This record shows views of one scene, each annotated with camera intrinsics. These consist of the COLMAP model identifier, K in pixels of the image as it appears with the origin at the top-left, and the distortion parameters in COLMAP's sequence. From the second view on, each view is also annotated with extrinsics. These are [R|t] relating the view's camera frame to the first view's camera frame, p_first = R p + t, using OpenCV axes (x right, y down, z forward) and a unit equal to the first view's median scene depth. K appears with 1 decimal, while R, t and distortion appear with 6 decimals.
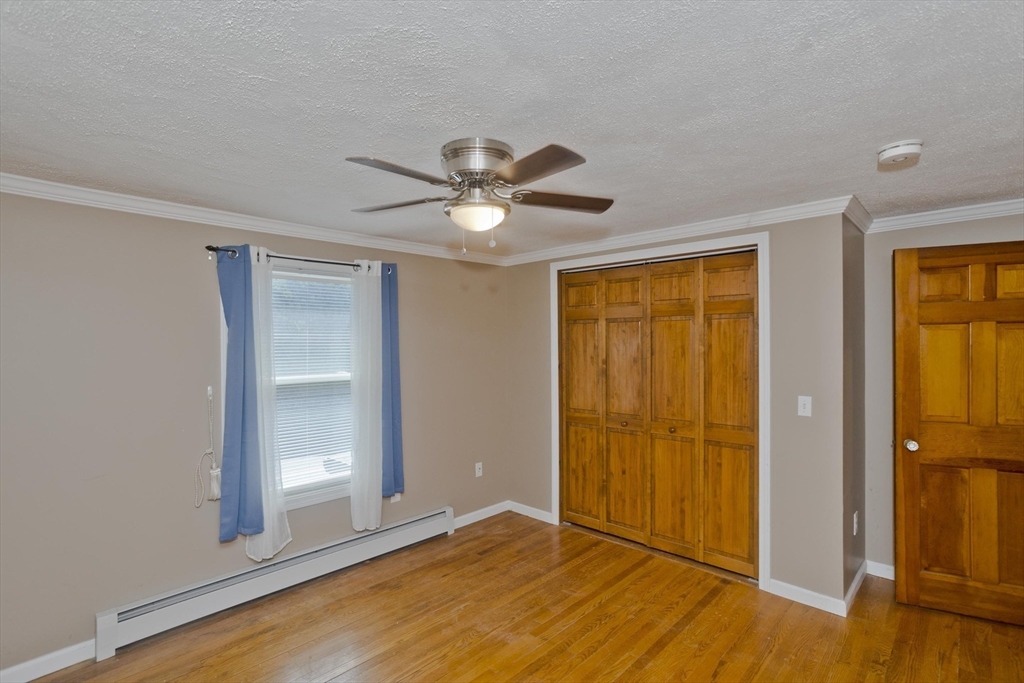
lens RADIAL K [[500.8, 0, 512.0], [0, 500.8, 341.5], [0, 0, 1]] dist [-0.050598, 0.029980]
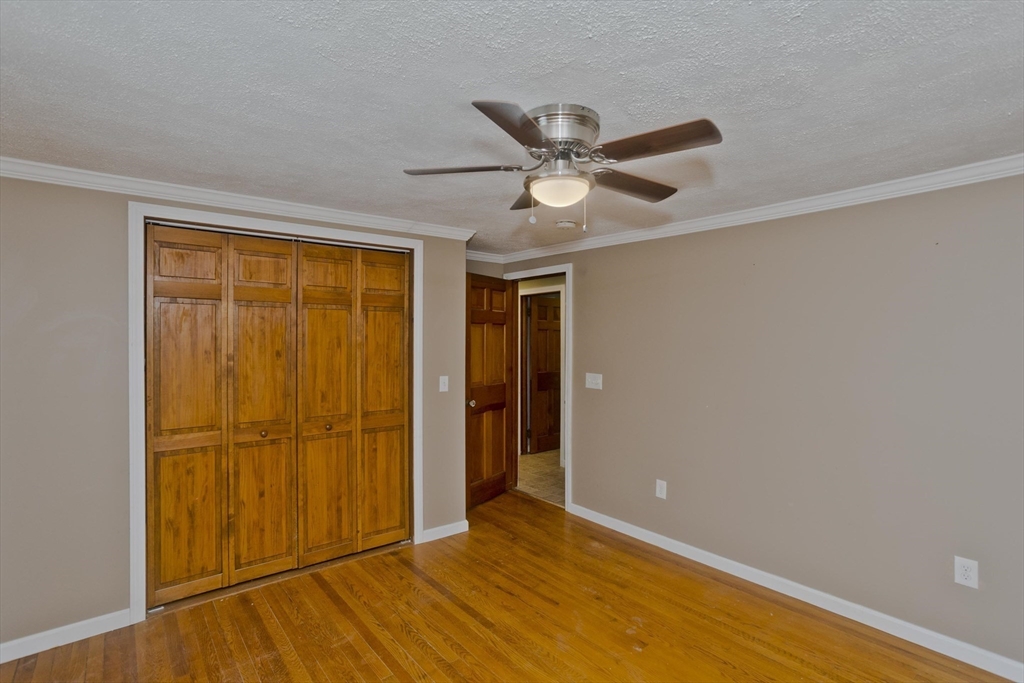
lens RADIAL K [[500.8, 0, 512.0], [0, 500.8, 341.5], [0, 0, 1]] dist [-0.050598, 0.029980]
pose [[0.117433, 0.003891, 0.993073, -0.579280], [-0.001383, 0.999992, -0.003754, 0.021966], [-0.993080, -0.000932, 0.117438, 0.571550]]
